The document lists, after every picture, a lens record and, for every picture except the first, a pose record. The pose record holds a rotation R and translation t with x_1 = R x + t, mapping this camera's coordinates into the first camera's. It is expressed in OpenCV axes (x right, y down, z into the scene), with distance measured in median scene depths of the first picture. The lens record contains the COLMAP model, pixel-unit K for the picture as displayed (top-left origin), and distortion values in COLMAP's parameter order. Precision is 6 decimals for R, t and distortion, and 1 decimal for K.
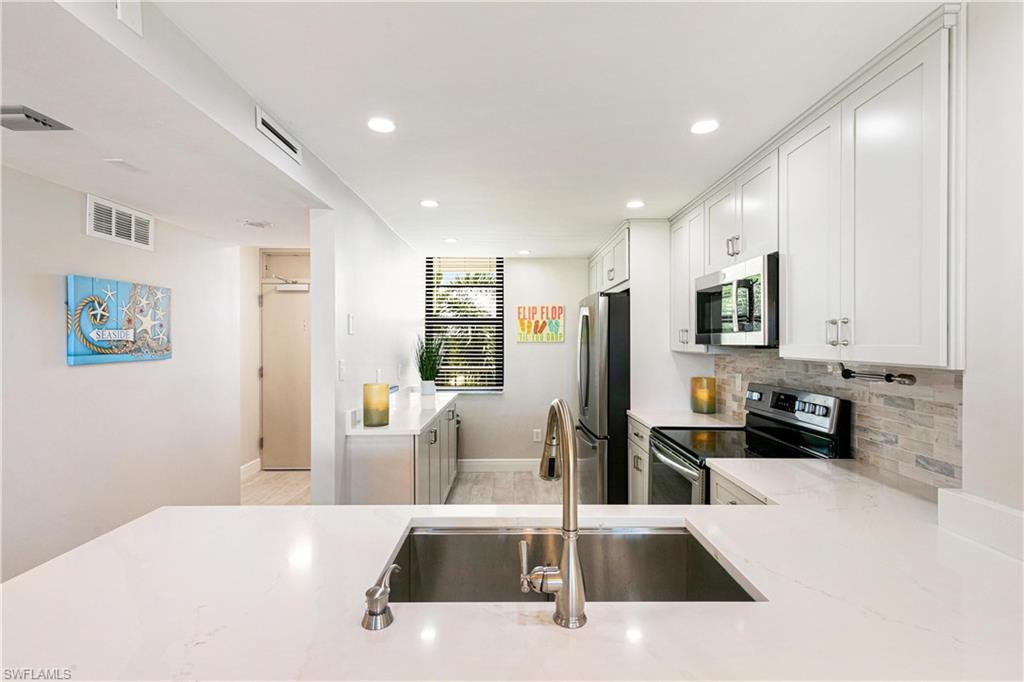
lens RADIAL K [[458.7, 0, 507.7], [0, 458.7, 342.1], [0, 0, 1]] dist [0.010953, -0.003540]
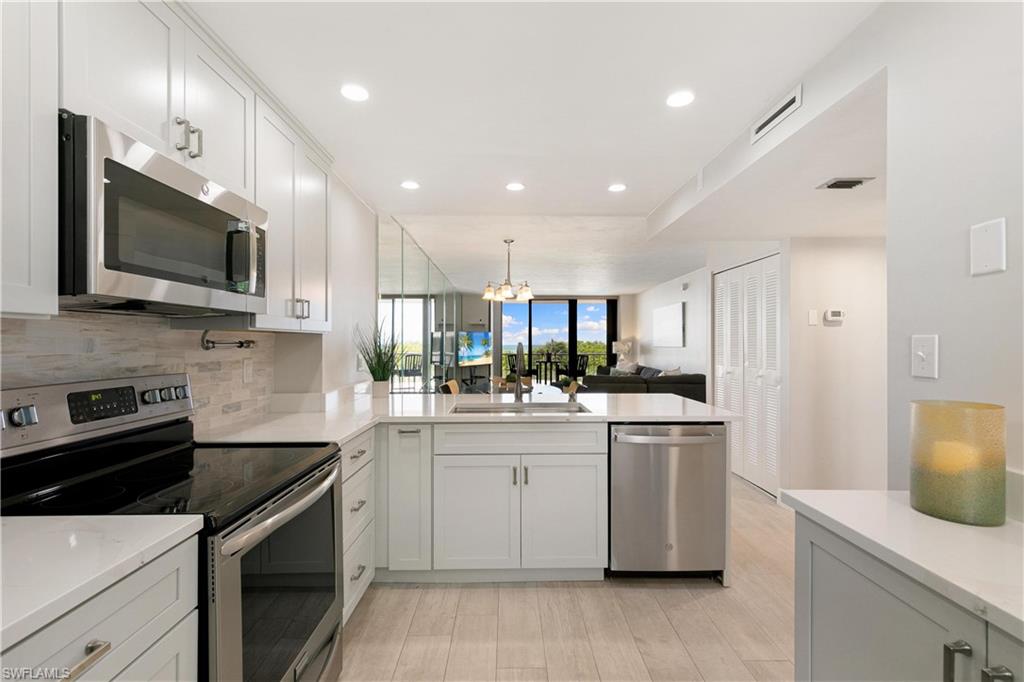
lens RADIAL K [[458.7, 0, 507.8], [0, 458.7, 342.3], [0, 0, 1]] dist [0.010953, -0.003540]
pose [[-0.999960, -0.002969, -0.008465, 0.061159], [-0.002979, 0.999995, 0.001164, 0.033975], [0.008461, 0.001189, -0.999963, 1.110124]]
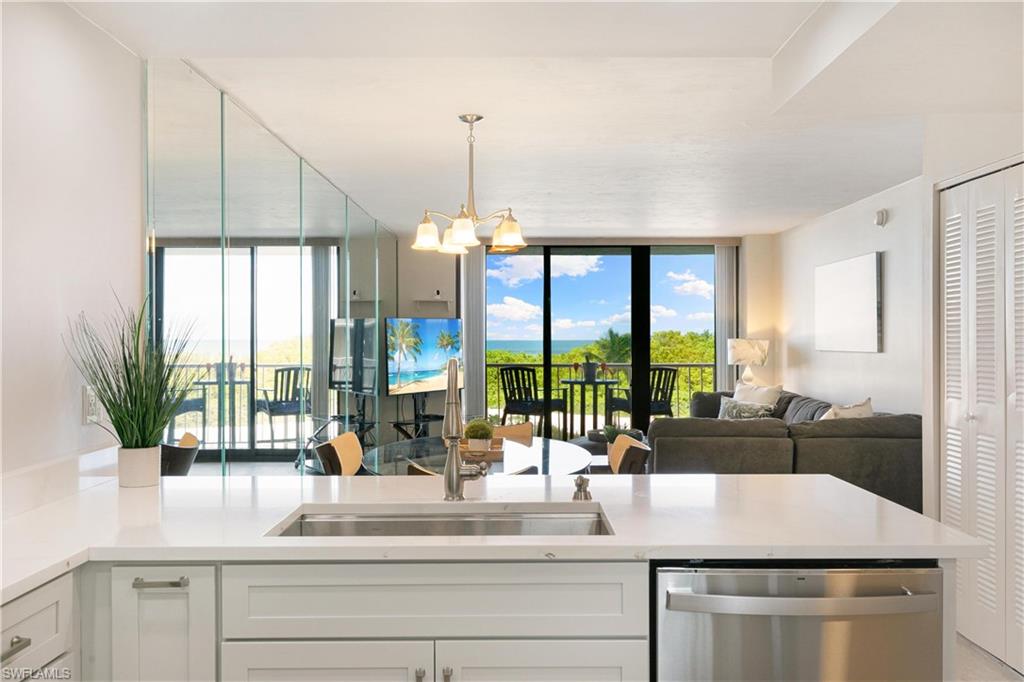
lens RADIAL K [[971.5, 0, 502.1], [0, 971.5, 337.4], [0, 0, 1]] dist [-0.000473, 0.000000]
pose [[-0.999926, 0.000158, 0.012176, -0.015528], [0.000203, 0.999993, 0.003699, 0.015911], [-0.012176, 0.003701, -0.999919, 1.009165]]
